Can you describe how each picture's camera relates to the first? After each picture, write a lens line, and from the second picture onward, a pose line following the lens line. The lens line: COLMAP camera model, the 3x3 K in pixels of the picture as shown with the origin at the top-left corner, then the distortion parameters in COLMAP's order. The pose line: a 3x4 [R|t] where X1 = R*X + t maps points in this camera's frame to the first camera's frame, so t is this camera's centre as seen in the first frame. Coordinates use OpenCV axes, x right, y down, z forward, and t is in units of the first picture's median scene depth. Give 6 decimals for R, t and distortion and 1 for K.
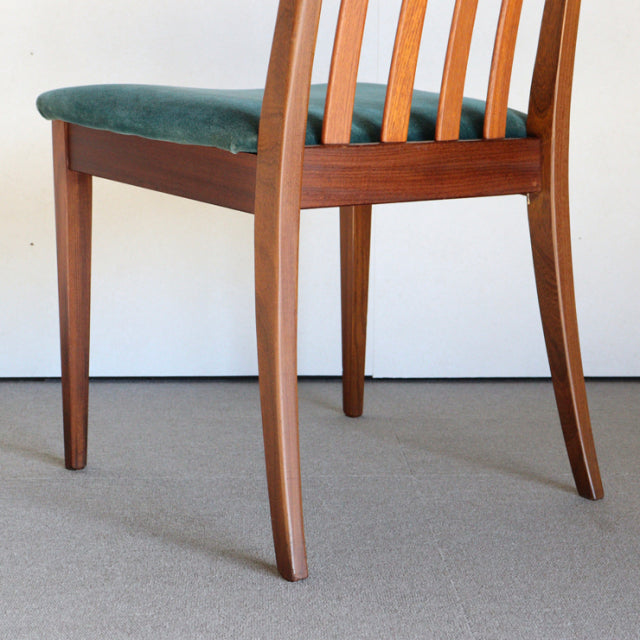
lens RADIAL K [[1054.7, 0, 320.3], [0, 1054.7, 318.8], [0, 0, 1]] dist [0.020906, 0.000000]
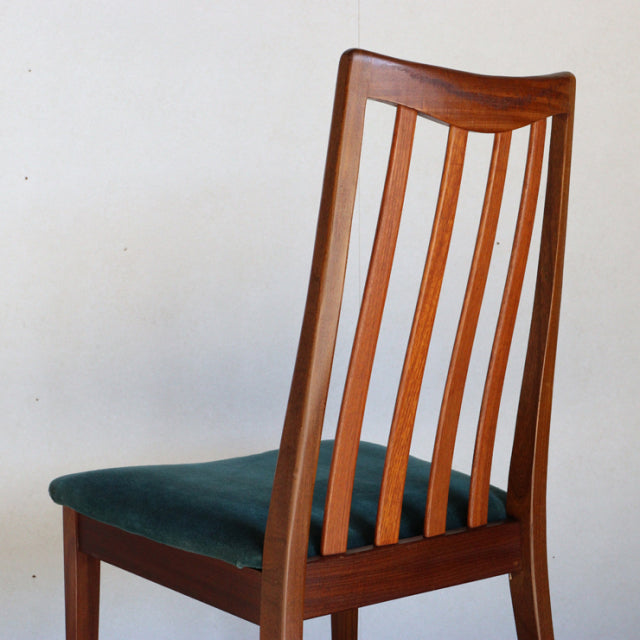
lens RADIAL K [[1054.7, 0, 321.2], [0, 1054.7, 321.0], [0, 0, 1]] dist [0.020906, 0.000000]
pose [[0.999210, -0.015299, 0.036686, -0.032575], [0.018786, 0.995140, -0.096666, -0.284851], [-0.035029, 0.097279, 0.994641, -0.092761]]
